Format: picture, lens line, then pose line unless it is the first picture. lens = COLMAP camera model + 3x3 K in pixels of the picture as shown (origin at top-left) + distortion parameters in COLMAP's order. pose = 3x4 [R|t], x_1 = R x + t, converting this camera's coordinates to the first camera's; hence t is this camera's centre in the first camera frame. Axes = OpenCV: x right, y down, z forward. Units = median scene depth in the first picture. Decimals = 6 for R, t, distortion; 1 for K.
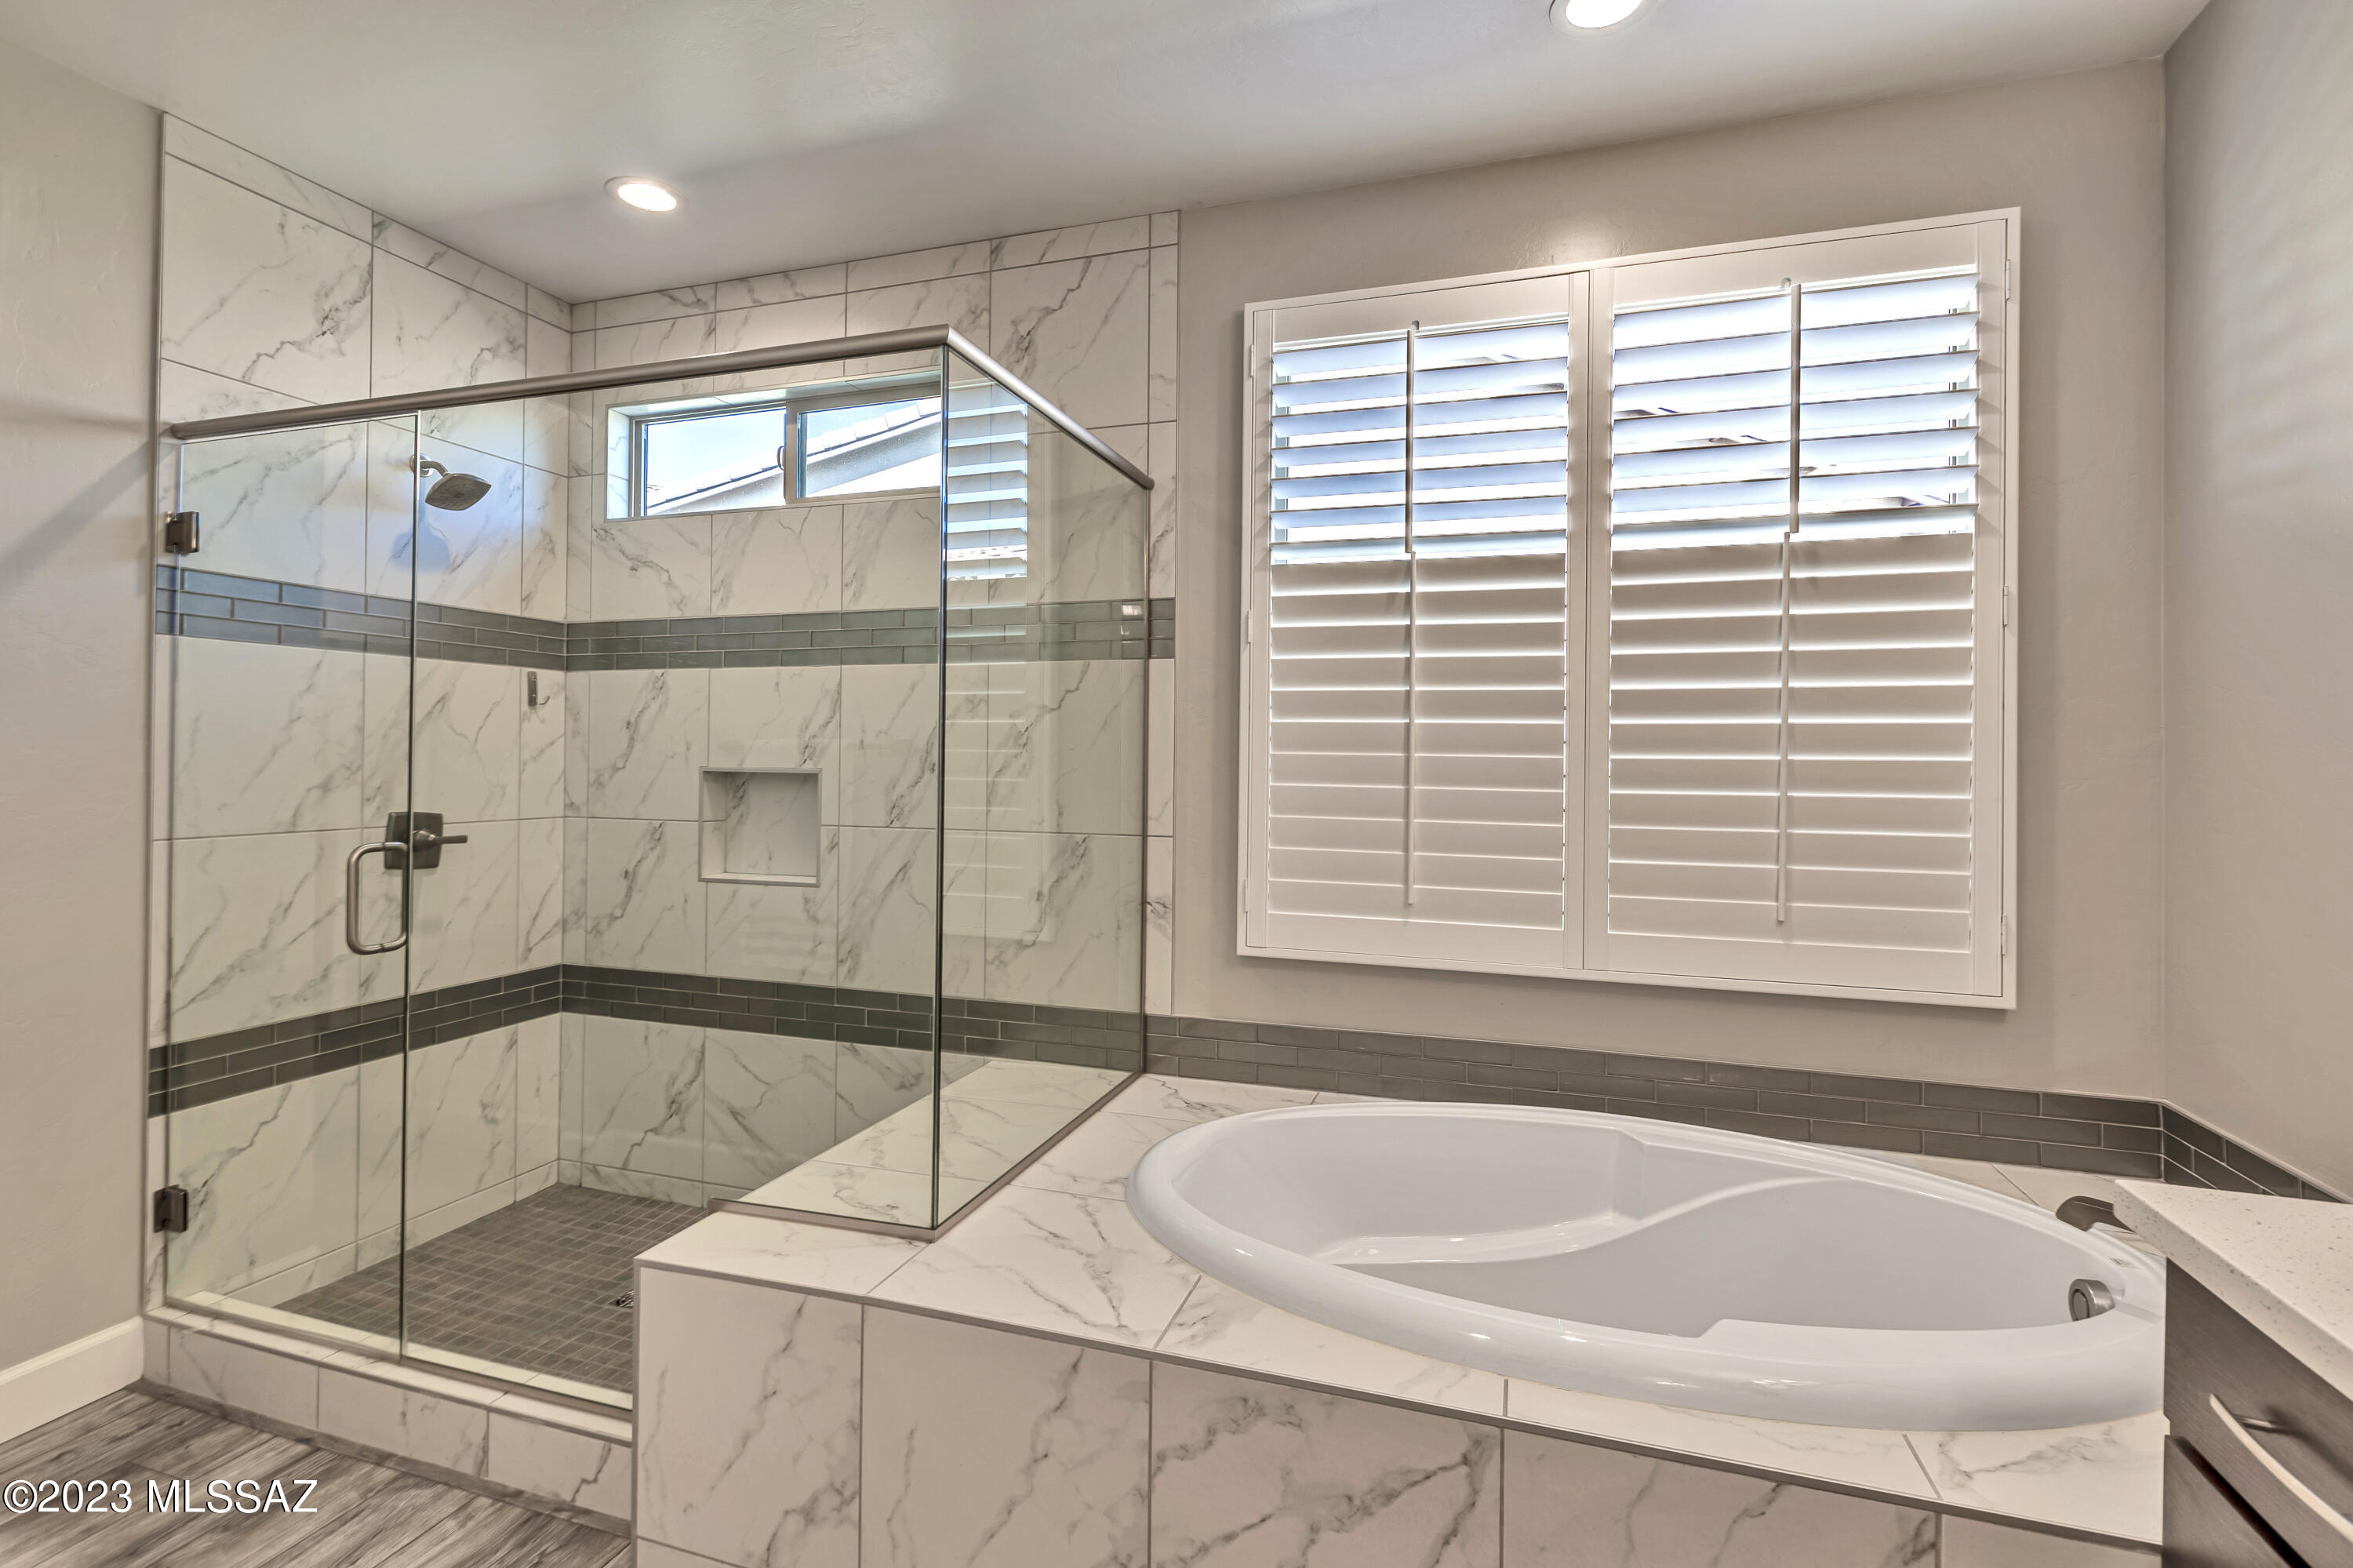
lens RADIAL K [[1093.9, 0, 1155.2], [0, 1093.9, 744.8], [0, 0, 1]] dist [0.002846, 0.001516]
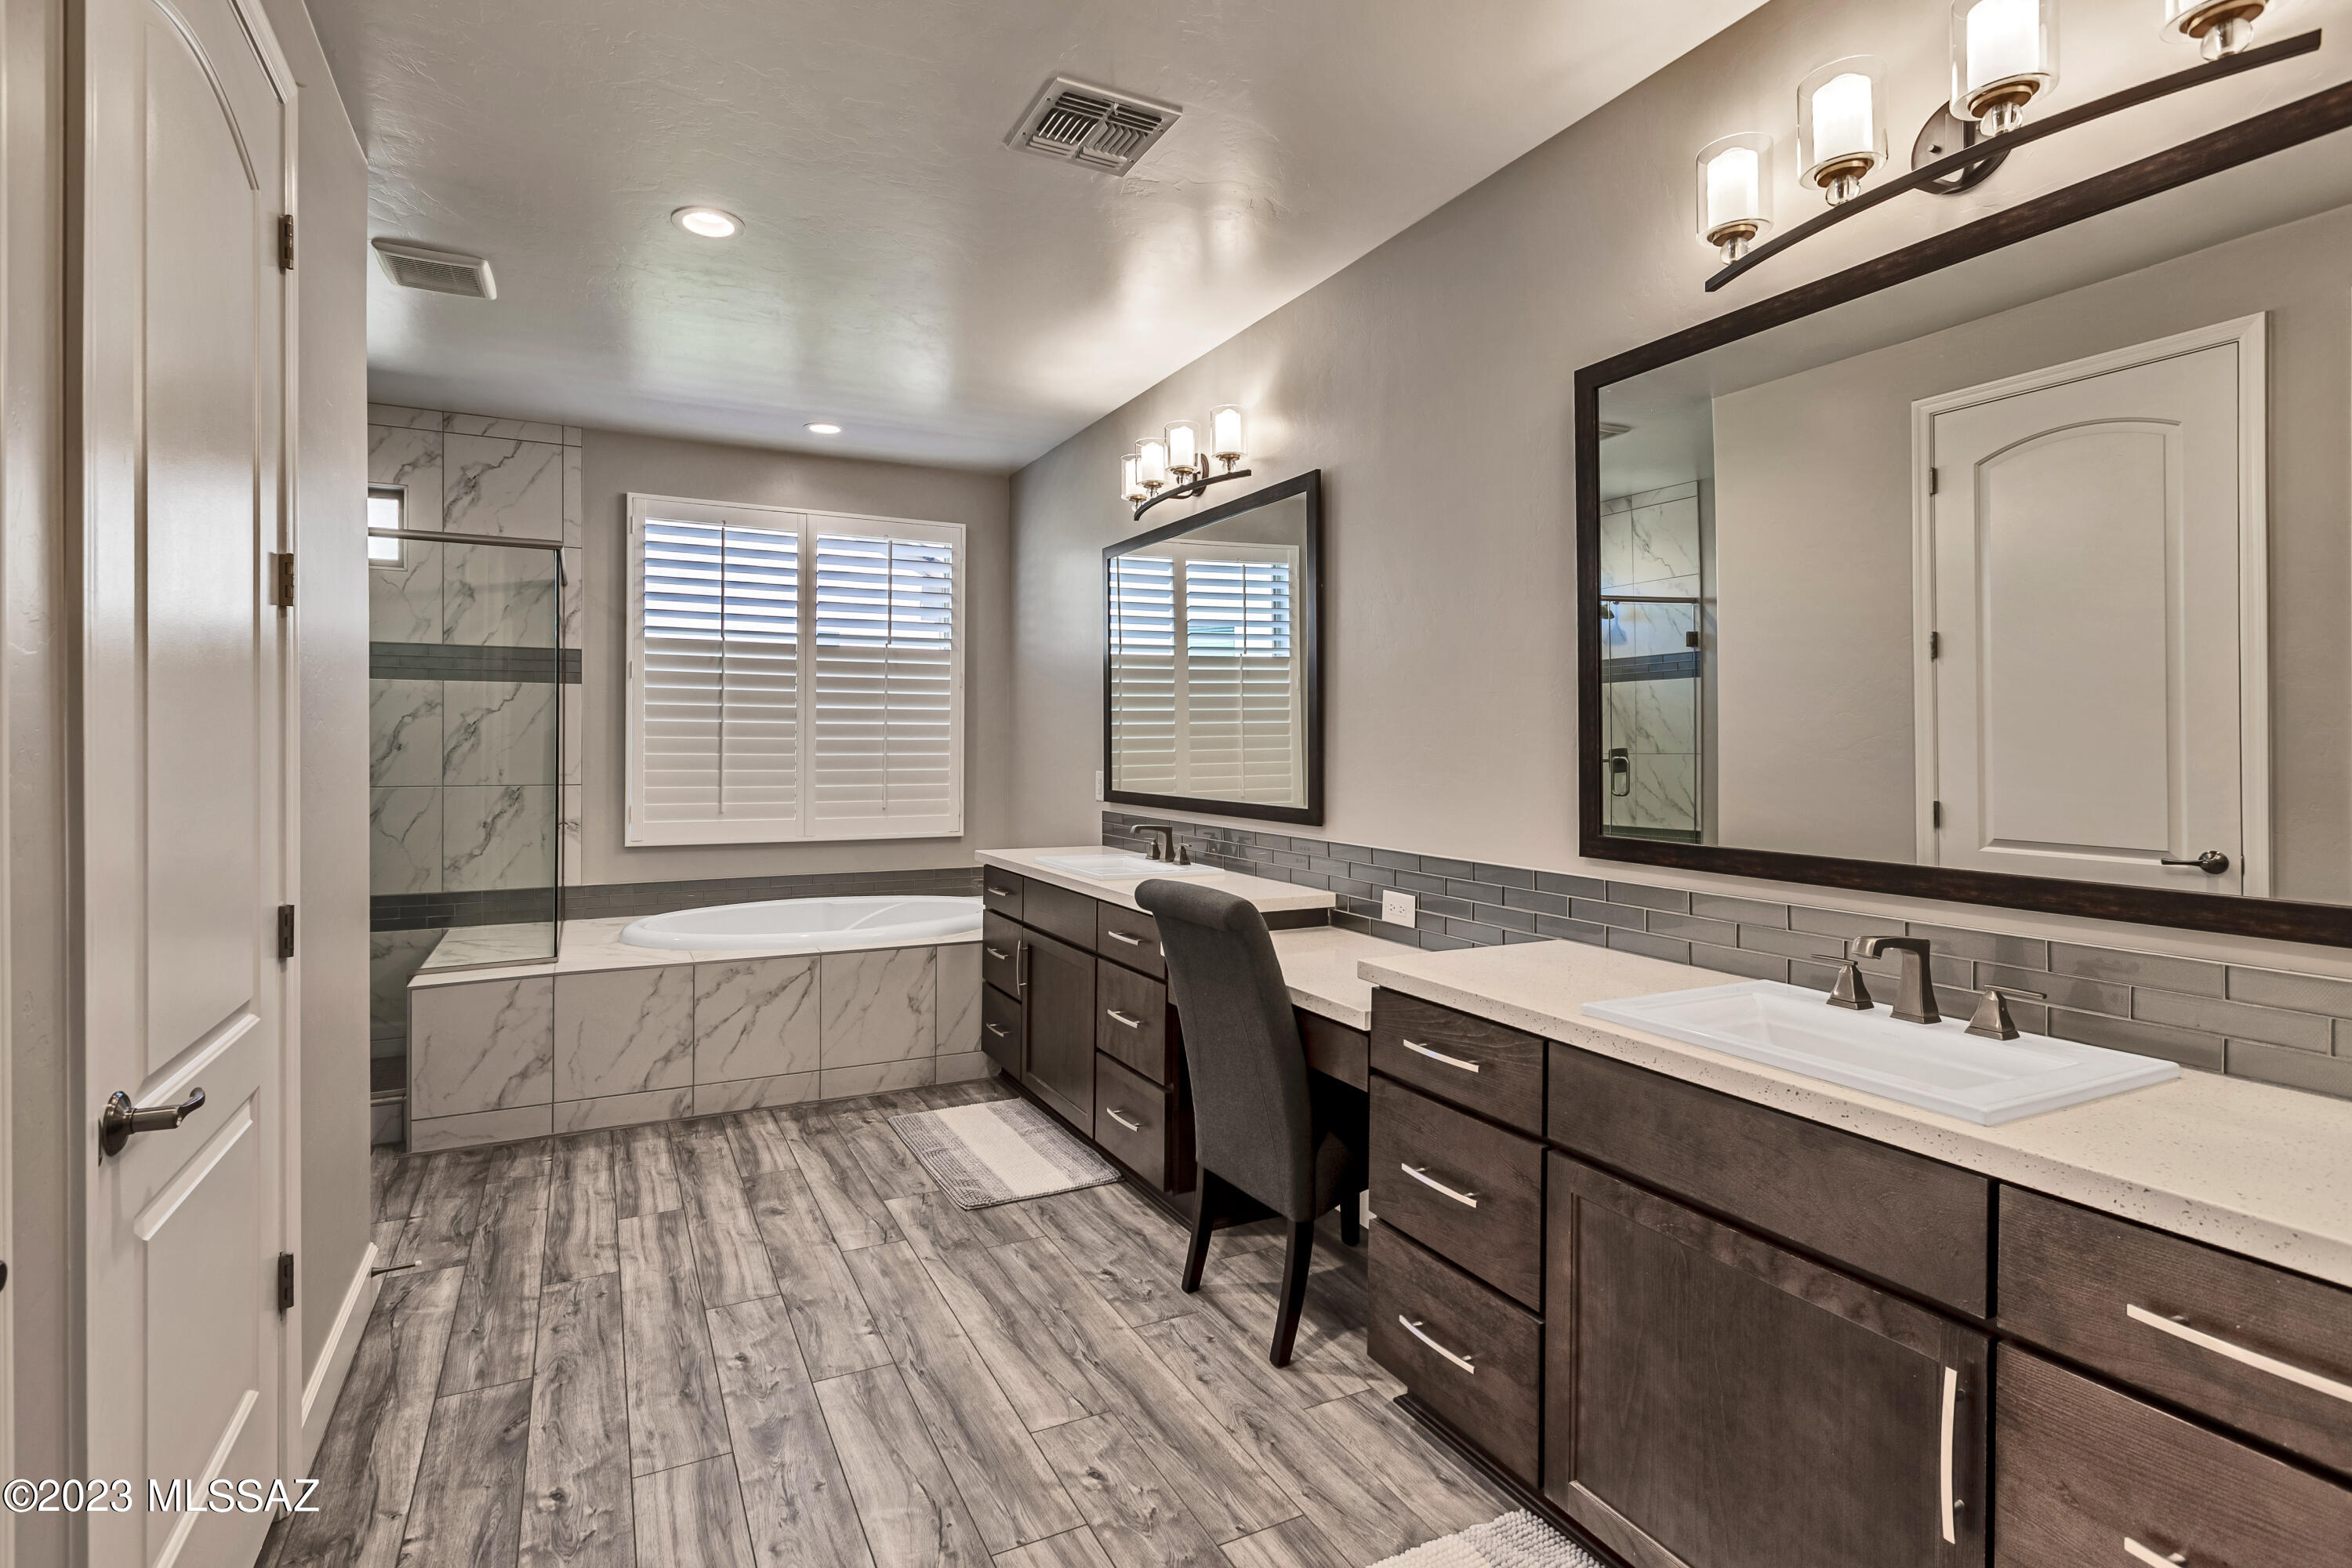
lens RADIAL K [[1093.4, 0, 1110.8], [0, 1093.4, 736.1], [0, 0, 1]] dist [0.002846, 0.001516]
pose [[0.715593, -0.002368, 0.698513, -0.665611], [-0.003252, 0.999972, 0.006720, -0.009968], [-0.698510, -0.007080, 0.715566, -0.944330]]
